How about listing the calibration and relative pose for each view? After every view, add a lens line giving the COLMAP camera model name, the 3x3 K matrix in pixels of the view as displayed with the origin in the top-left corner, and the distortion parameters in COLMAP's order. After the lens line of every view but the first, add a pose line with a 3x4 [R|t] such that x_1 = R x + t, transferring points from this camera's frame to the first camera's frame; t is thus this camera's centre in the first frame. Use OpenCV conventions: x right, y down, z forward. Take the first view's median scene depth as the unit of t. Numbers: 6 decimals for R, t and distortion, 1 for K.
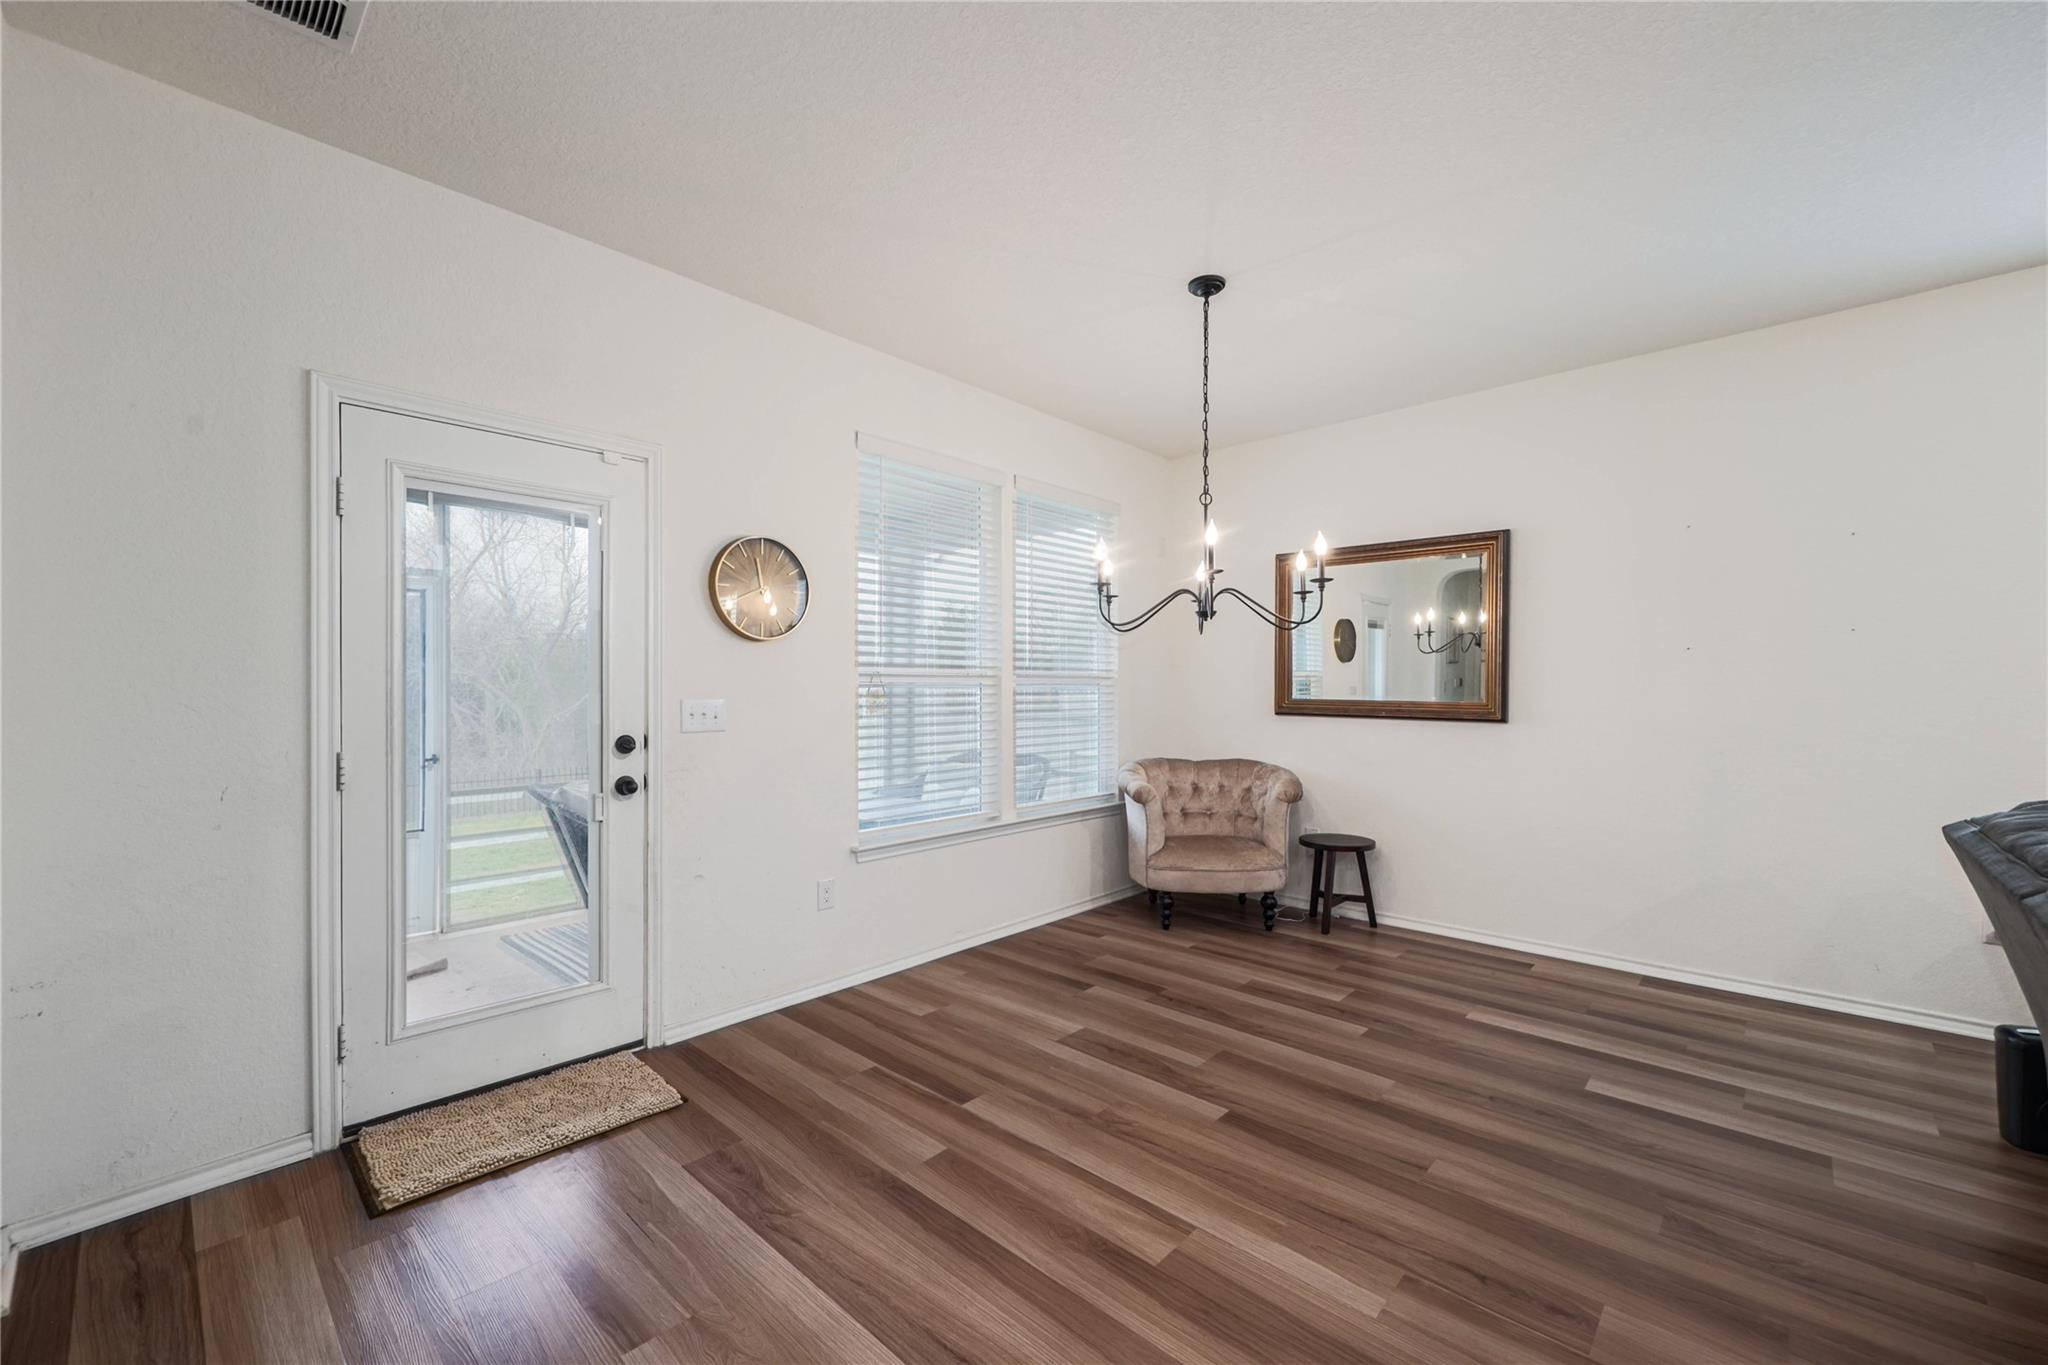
lens RADIAL K [[817.3, 0, 1022.0], [0, 817.3, 691.8], [0, 0, 1]] dist [0.012938, -0.005994]
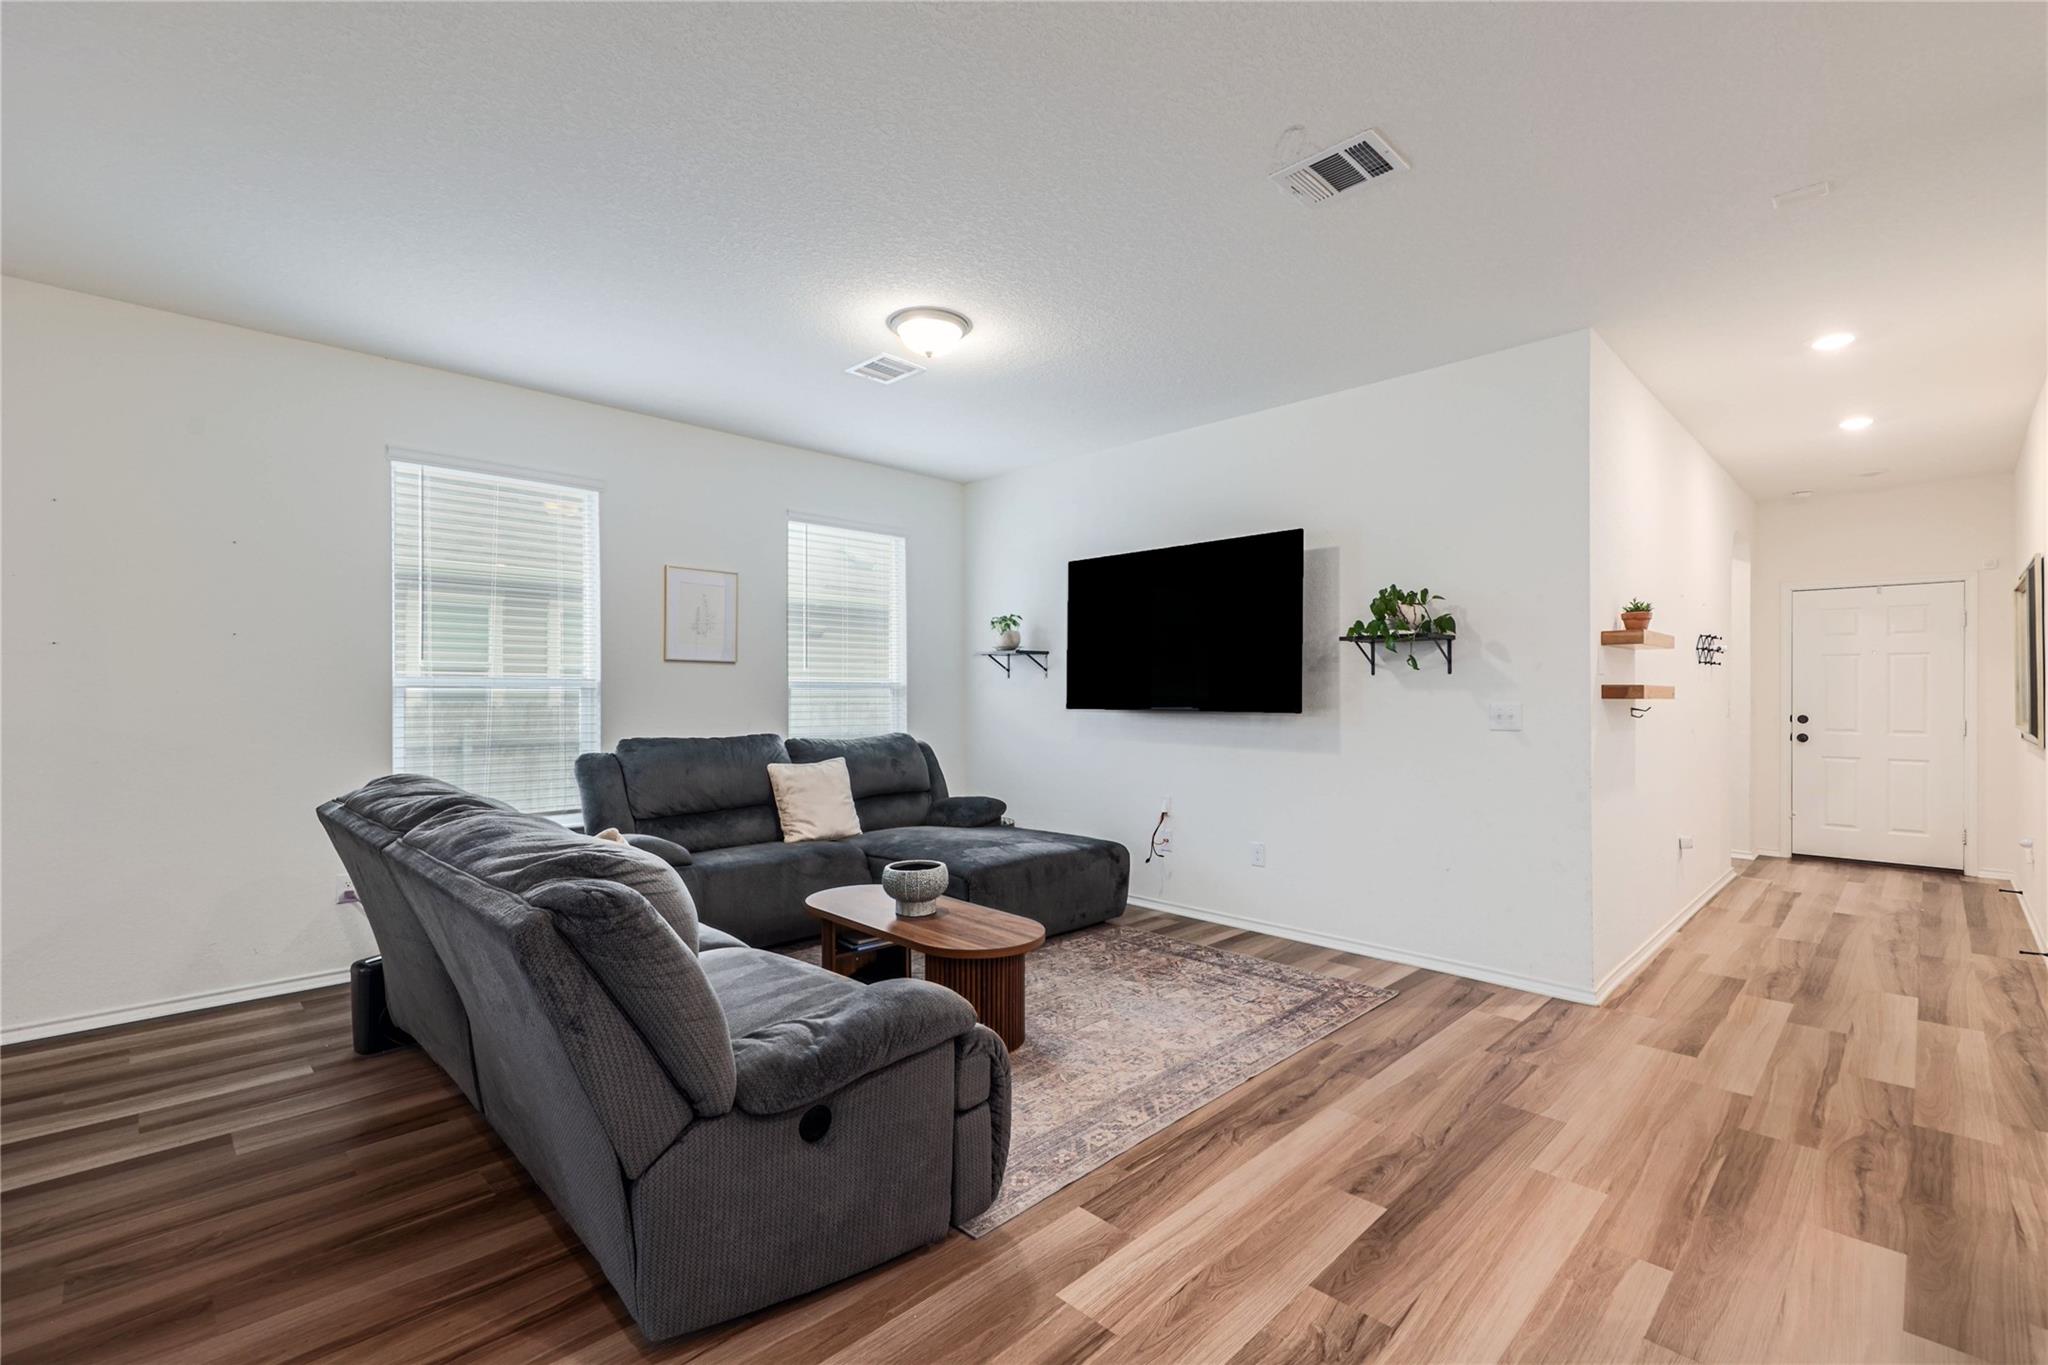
lens RADIAL K [[897.9, 0, 1024.9], [0, 897.9, 690.9], [0, 0, 1]] dist [0.002939, -0.000603]
pose [[0.035932, 0.003137, 0.999349, -0.104443], [0.001345, 0.999994, -0.003187, 0.001245], [-0.999353, 0.001459, 0.035928, -0.048189]]
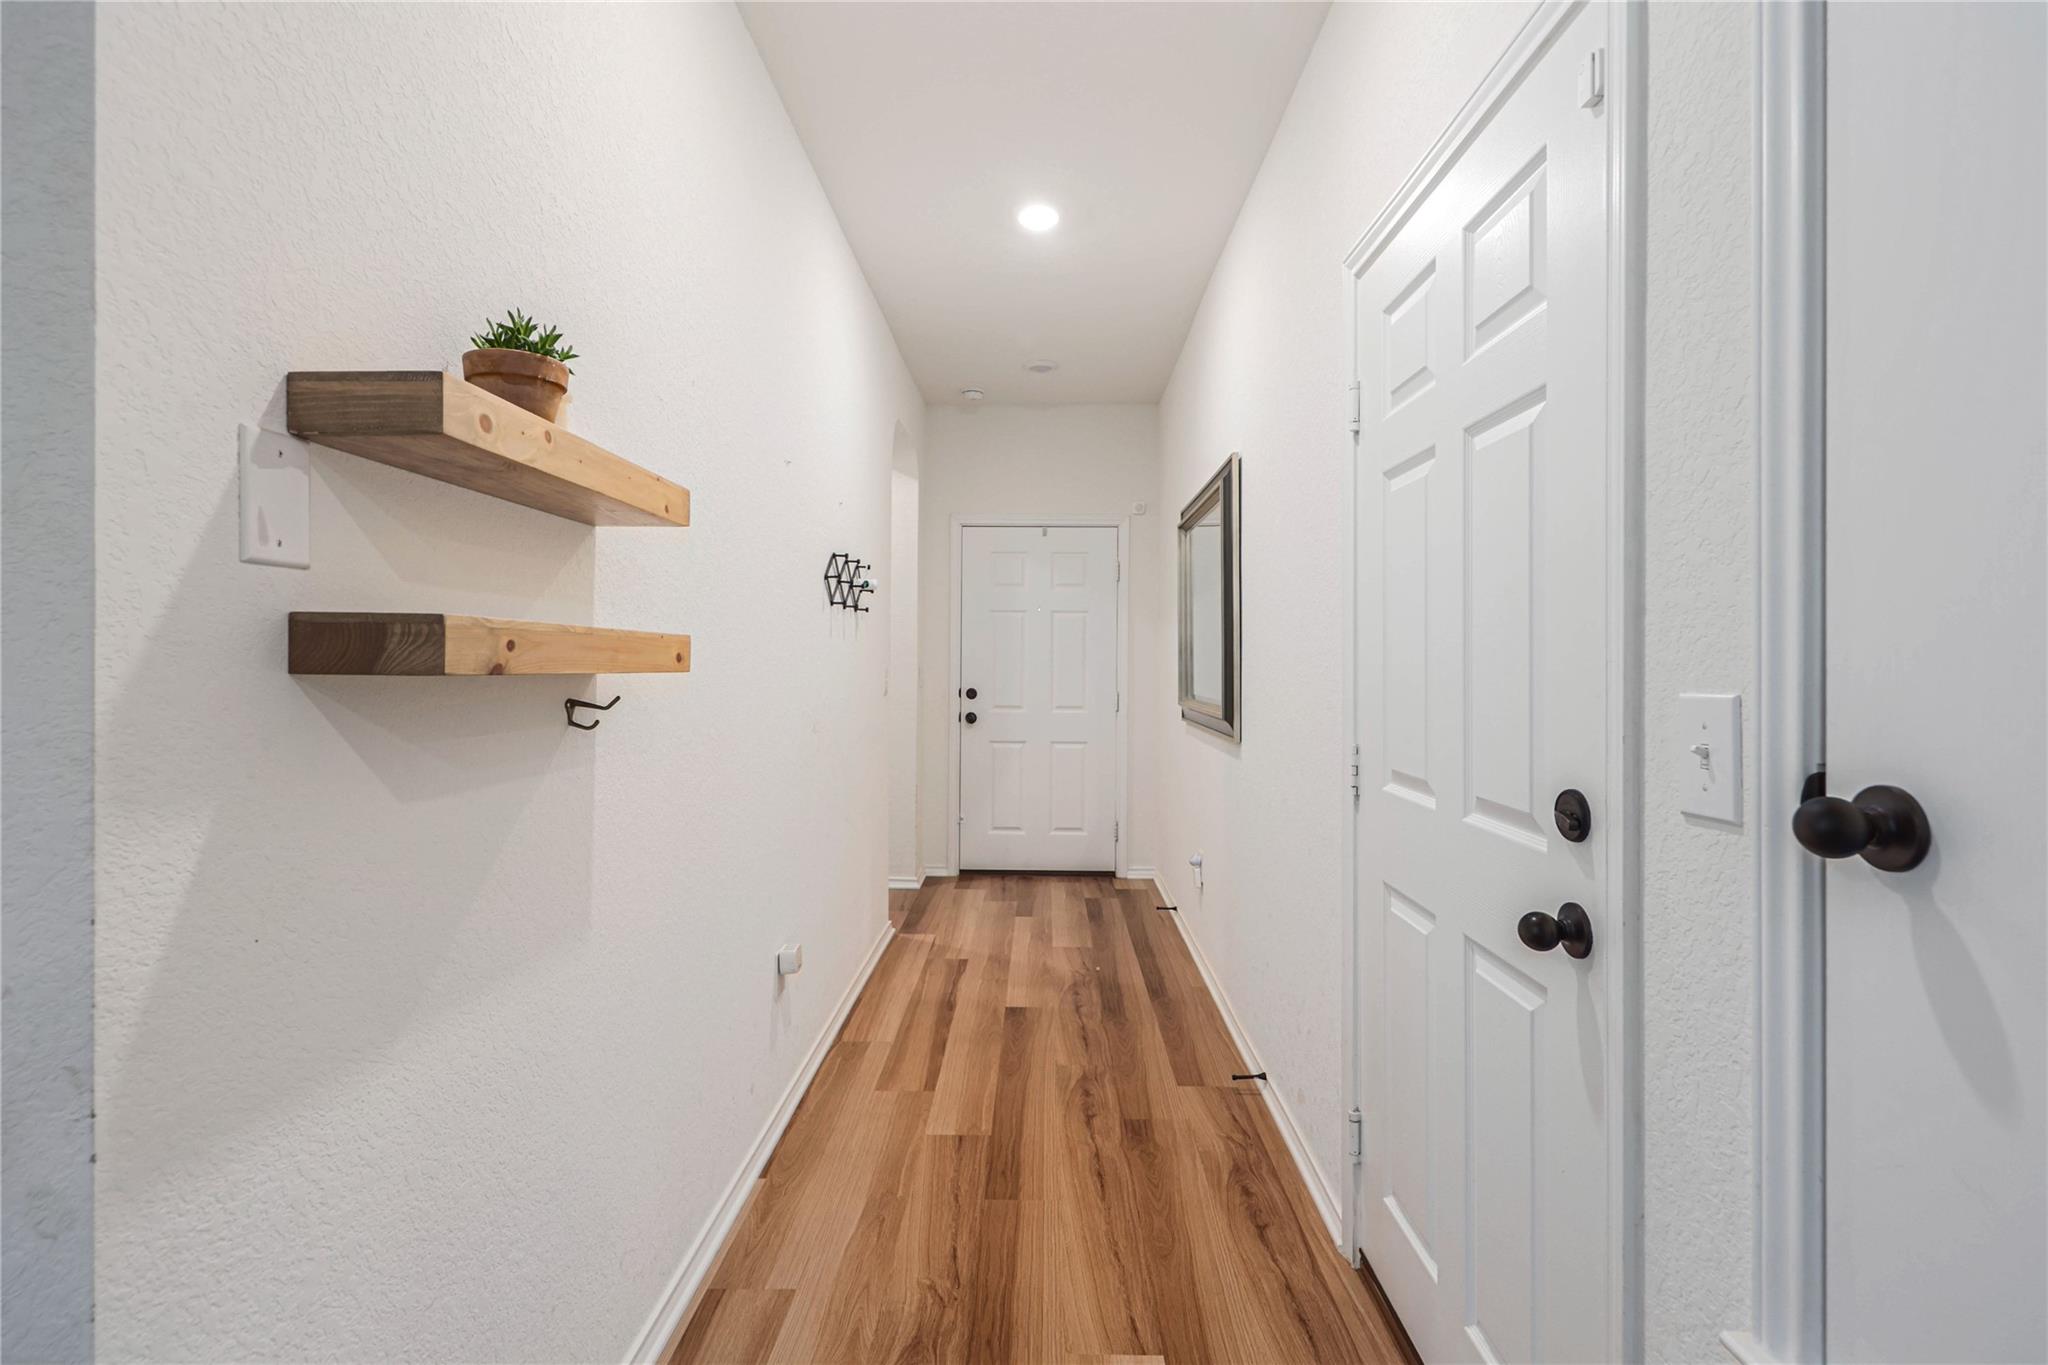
lens RADIAL K [[945.6, 0, 1020.0], [0, 945.6, 675.7], [0, 0, 1]] dist [0.005887, 0.000104]
pose [[-0.663931, -0.013717, 0.747668, 0.832606], [-0.002919, 0.999872, 0.015752, 0.004406], [-0.747788, 0.008276, -0.663886, -0.806365]]
